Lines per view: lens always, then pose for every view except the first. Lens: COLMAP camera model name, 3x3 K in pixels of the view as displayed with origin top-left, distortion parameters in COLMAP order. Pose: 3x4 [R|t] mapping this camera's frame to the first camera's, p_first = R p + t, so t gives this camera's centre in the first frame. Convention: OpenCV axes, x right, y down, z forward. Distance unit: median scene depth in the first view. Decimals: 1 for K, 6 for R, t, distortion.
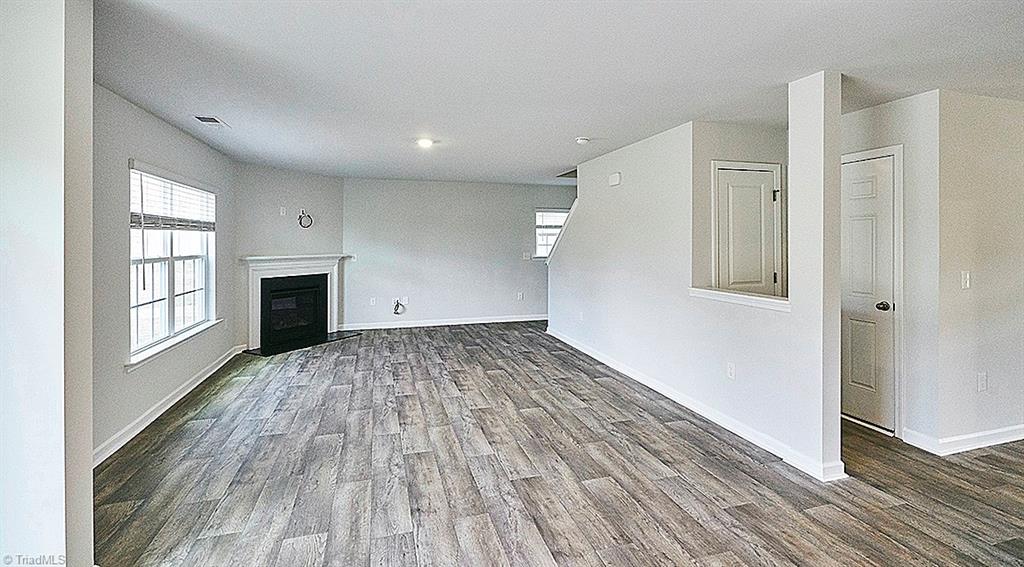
lens RADIAL K [[459.3, 0, 509.8], [0, 459.3, 239.7], [0, 0, 1]] dist [-0.000774, 0.000080]
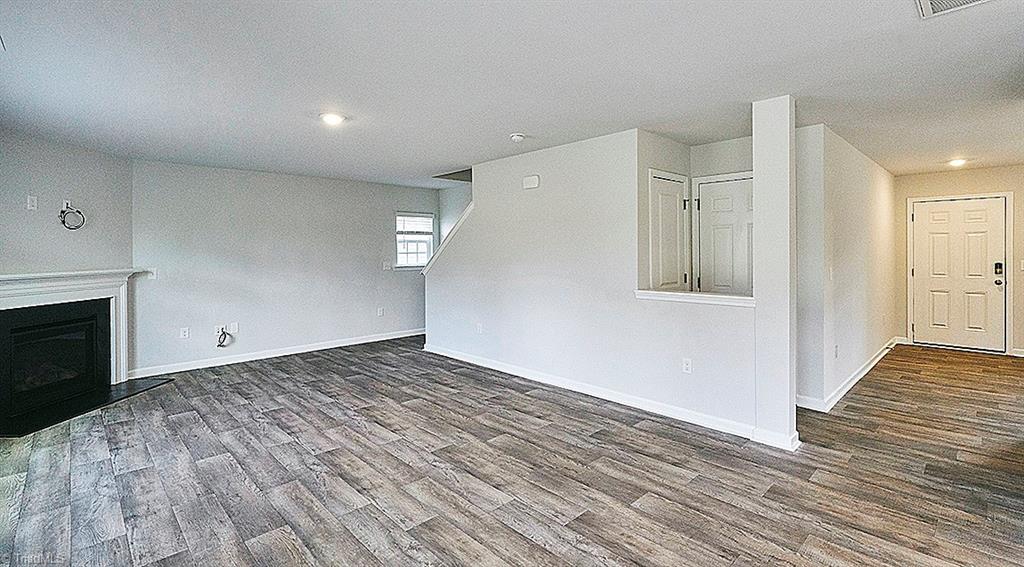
lens RADIAL K [[467.8, 0, 513.3], [0, 467.8, 250.4], [0, 0, 1]] dist [0.001900, 0.000449]
pose [[0.886955, -0.006783, 0.461807, -0.317432], [0.006017, 0.999977, 0.003130, 0.009313], [-0.461817, 0.000002, 0.886975, 0.185117]]
